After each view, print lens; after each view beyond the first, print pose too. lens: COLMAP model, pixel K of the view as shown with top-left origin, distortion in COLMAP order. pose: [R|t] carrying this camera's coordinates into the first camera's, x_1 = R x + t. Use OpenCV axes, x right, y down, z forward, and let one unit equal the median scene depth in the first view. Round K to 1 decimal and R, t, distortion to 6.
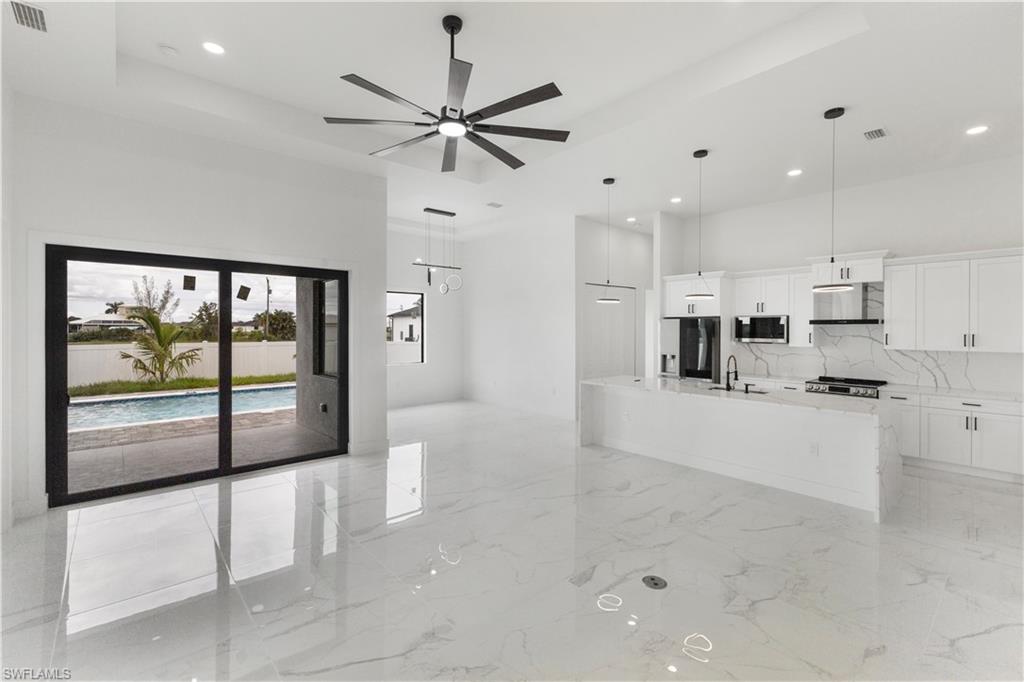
lens RADIAL K [[442.3, 0, 511.8], [0, 442.3, 332.3], [0, 0, 1]] dist [0.001460, -0.000111]
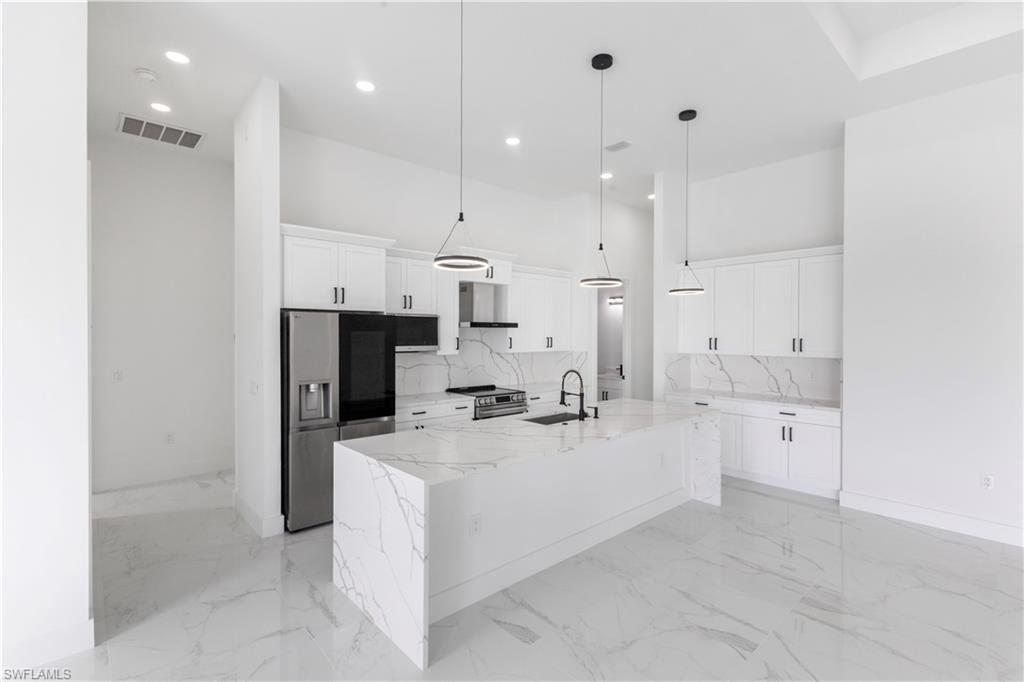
lens RADIAL K [[470.6, 0, 515.5], [0, 470.6, 336.4], [0, 0, 1]] dist [0.004436, -0.000507]
pose [[-0.018438, -0.005572, 0.999814, -0.210867], [0.005212, 0.999970, 0.005669, -0.005041], [-0.999816, 0.005316, -0.018408, 0.910271]]
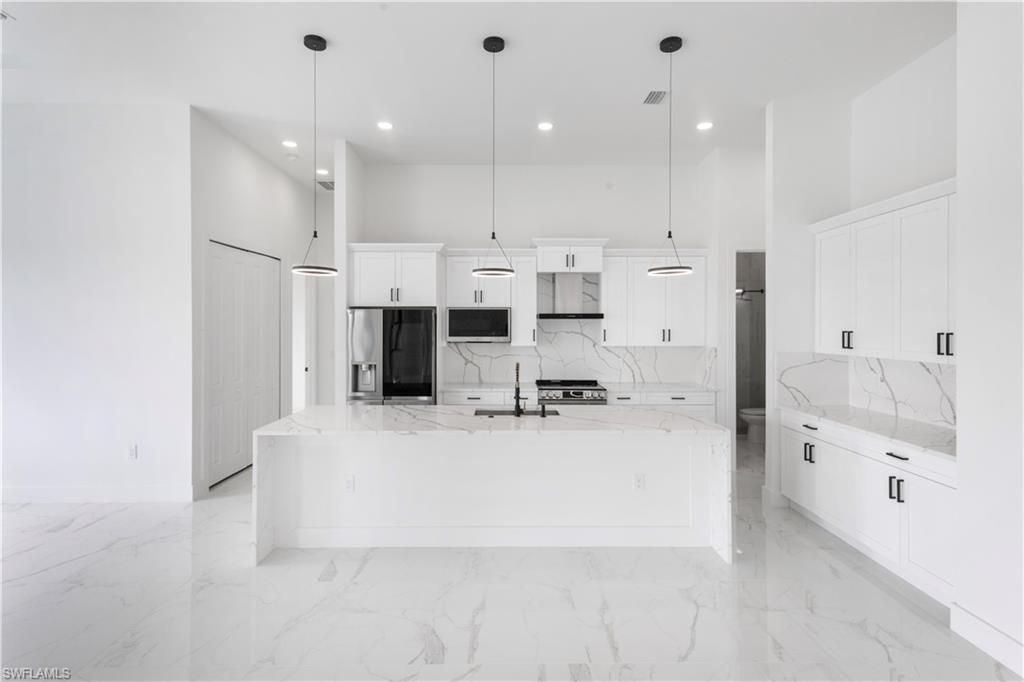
lens RADIAL K [[514.4, 0, 507.9], [0, 514.4, 323.6], [0, 0, 1]] dist [0.012034, -0.000865]
pose [[0.652124, 0.001497, 0.758111, -0.092127], [0.005983, 0.999957, -0.007122, -0.002424], [-0.758089, 0.009180, 0.652087, 0.406814]]
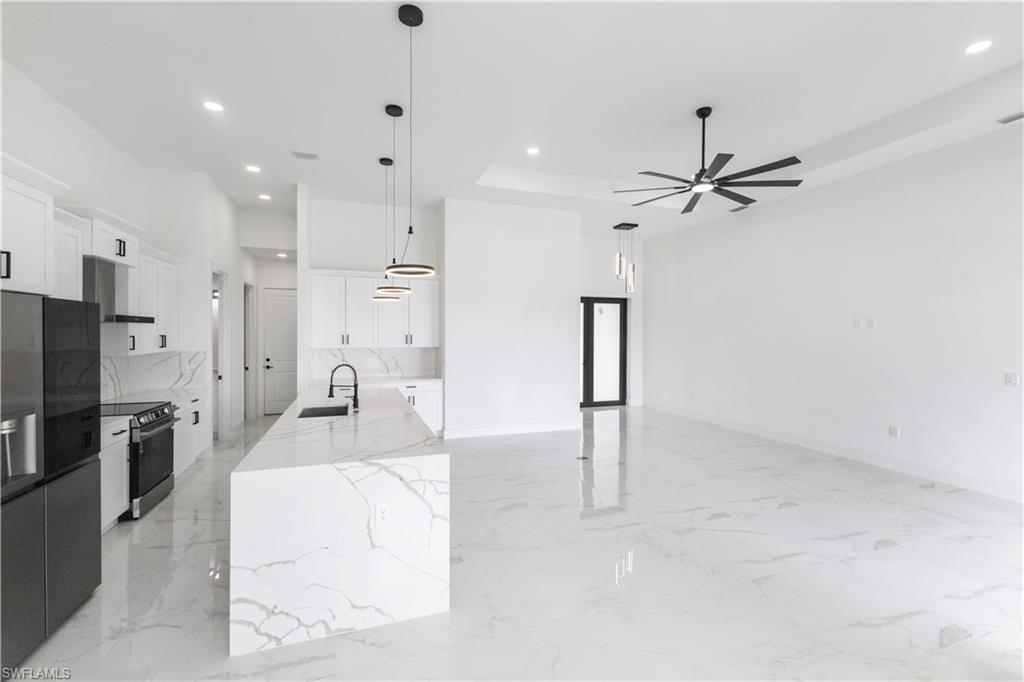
lens RADIAL K [[442.3, 0, 510.2], [0, 442.3, 333.2], [0, 0, 1]] dist [0.001460, -0.000111]
pose [[-0.926192, -0.003830, 0.377032, -0.056981], [-0.000630, 0.999963, 0.008612, -0.007857], [-0.377051, 0.007739, -0.926160, 1.328754]]
